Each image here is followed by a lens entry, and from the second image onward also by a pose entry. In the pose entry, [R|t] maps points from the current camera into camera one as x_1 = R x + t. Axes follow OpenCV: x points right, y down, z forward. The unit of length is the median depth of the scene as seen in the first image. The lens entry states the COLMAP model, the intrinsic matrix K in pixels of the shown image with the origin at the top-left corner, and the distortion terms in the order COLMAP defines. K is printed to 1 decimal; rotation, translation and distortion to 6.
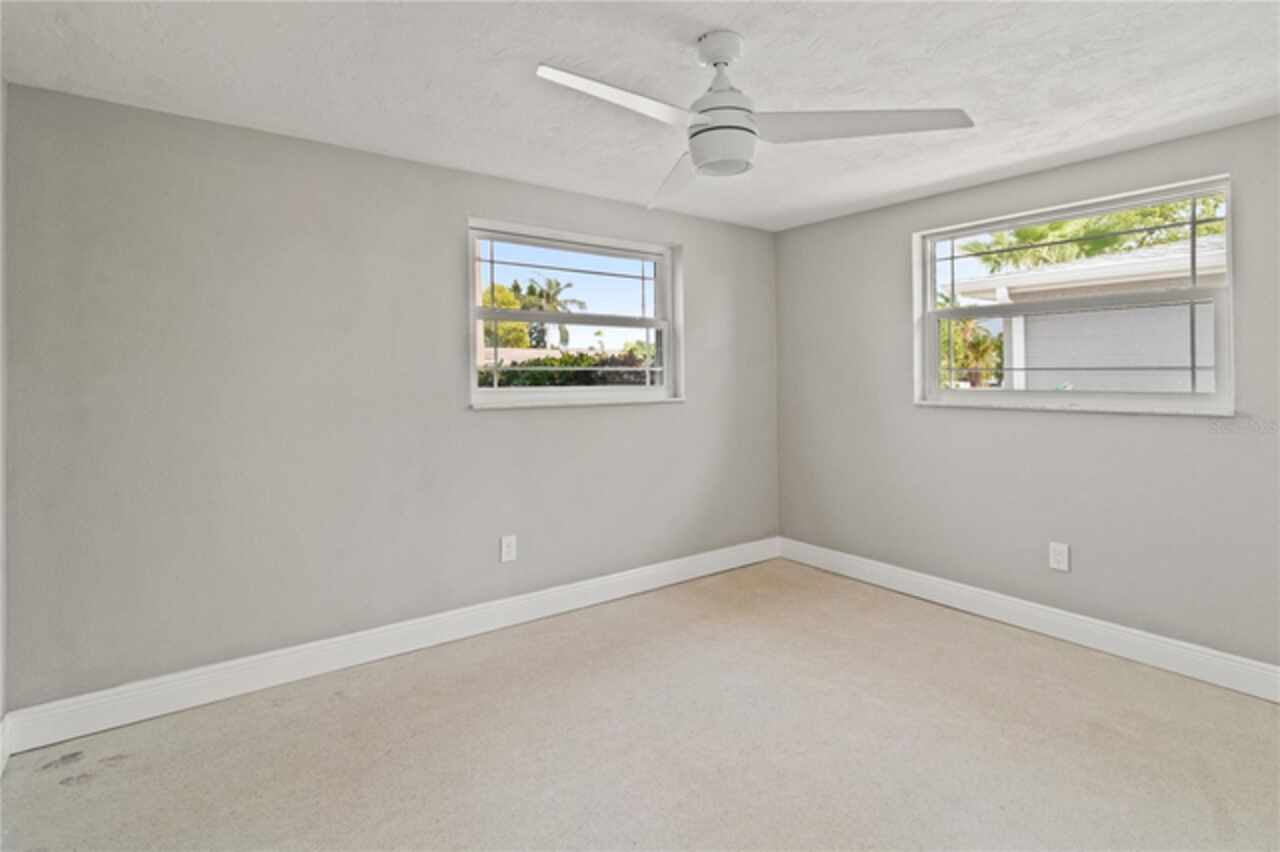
lens RADIAL K [[611.4, 0, 641.5], [0, 611.4, 378.6], [0, 0, 1]] dist [0.000556, 0.000122]
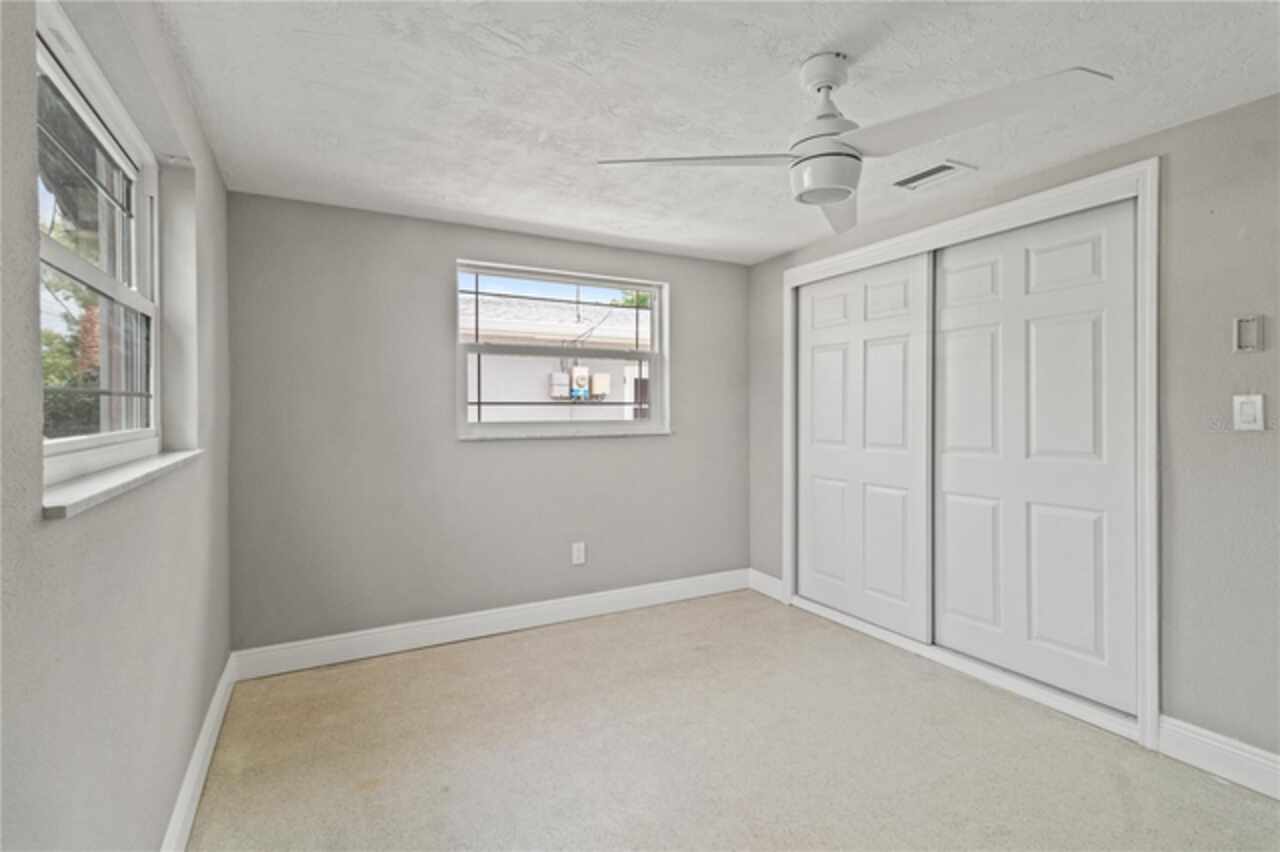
lens RADIAL K [[606.0, 0, 644.2], [0, 606.0, 421.0], [0, 0, 1]] dist [-0.000732, 0.000249]
pose [[0.151214, -0.017392, 0.988348, -0.520301], [0.004804, 0.999846, 0.016859, -0.001596], [-0.988489, 0.002199, 0.151274, 0.675671]]
